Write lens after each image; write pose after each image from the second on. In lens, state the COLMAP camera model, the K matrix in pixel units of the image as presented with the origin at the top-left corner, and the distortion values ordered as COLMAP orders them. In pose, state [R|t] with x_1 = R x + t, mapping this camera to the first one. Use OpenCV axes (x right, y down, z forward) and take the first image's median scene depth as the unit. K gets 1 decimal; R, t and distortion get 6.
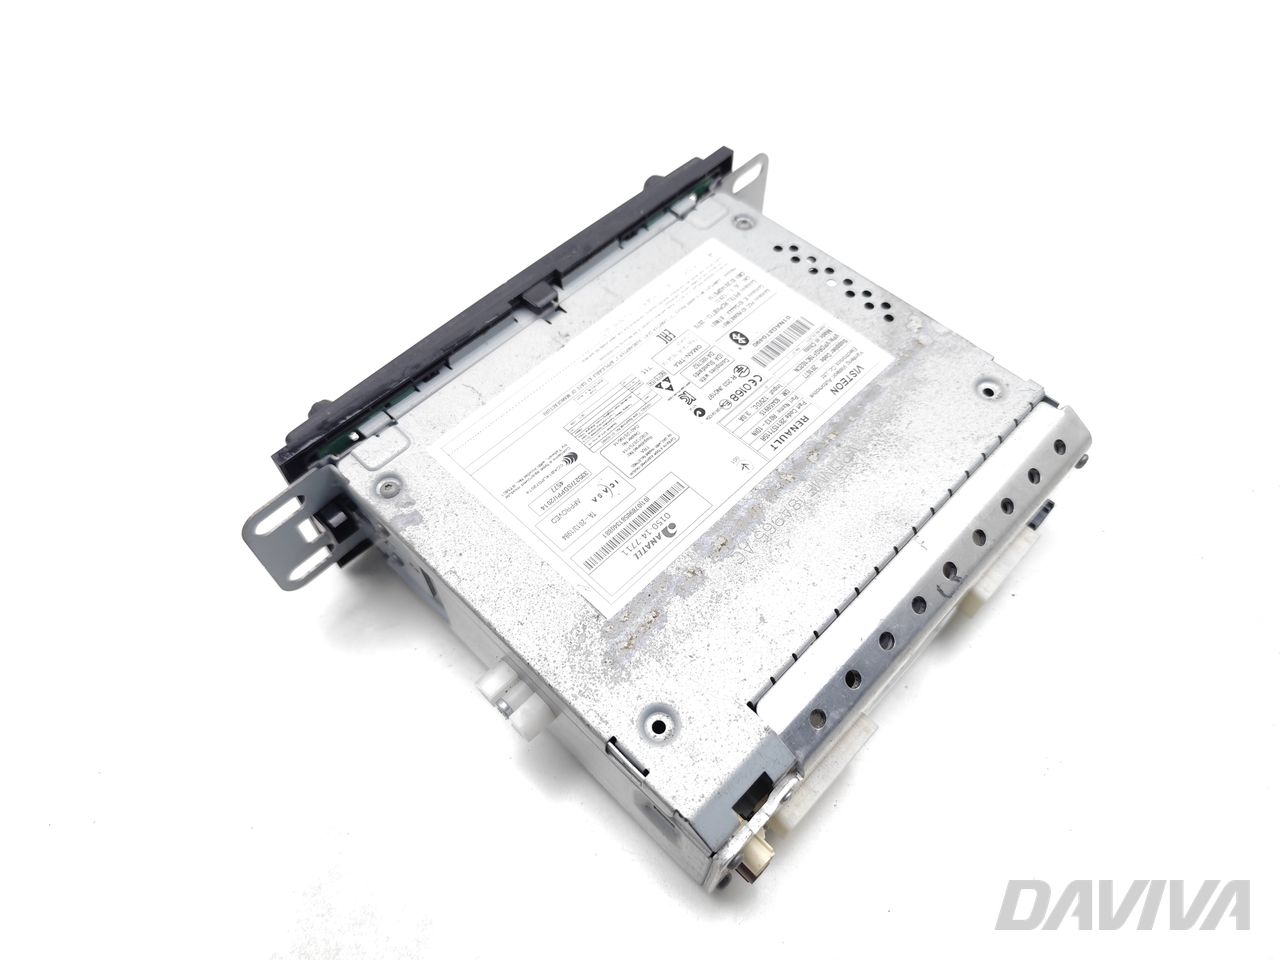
lens RADIAL K [[907.5, 0, 640.0], [0, 907.5, 480.0], [0, 0, 1]] dist [-0.003536, -0.002221]
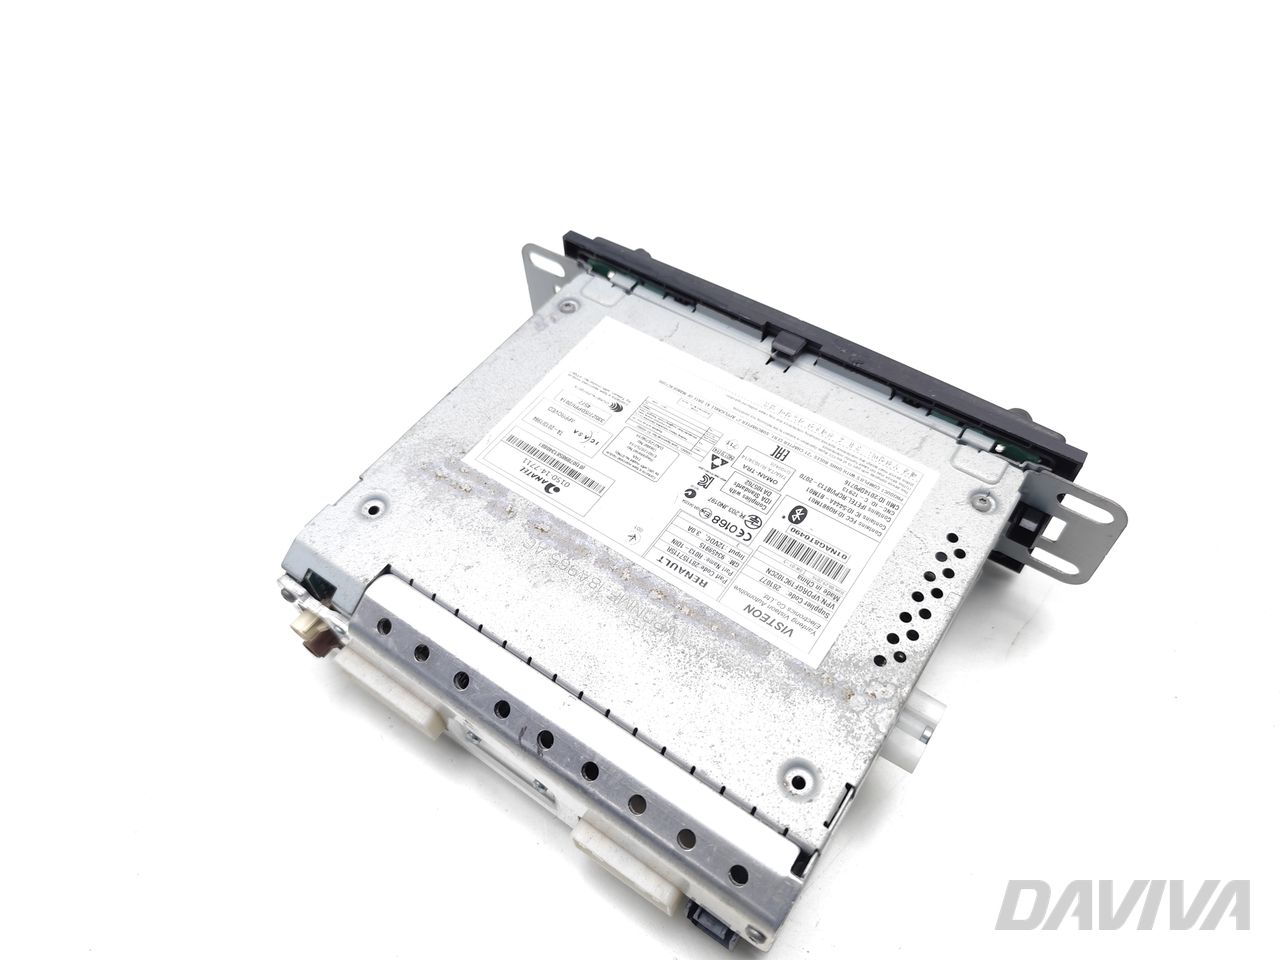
lens RADIAL K [[907.5, 0, 640.0], [0, 907.5, 480.0], [0, 0, 1]] dist [-0.003536, -0.002221]
pose [[0.165401, 0.789988, -0.590391, 0.637041], [-0.805284, 0.453776, 0.381583, -0.419330], [0.569351, 0.412318, 0.711220, 0.248567]]
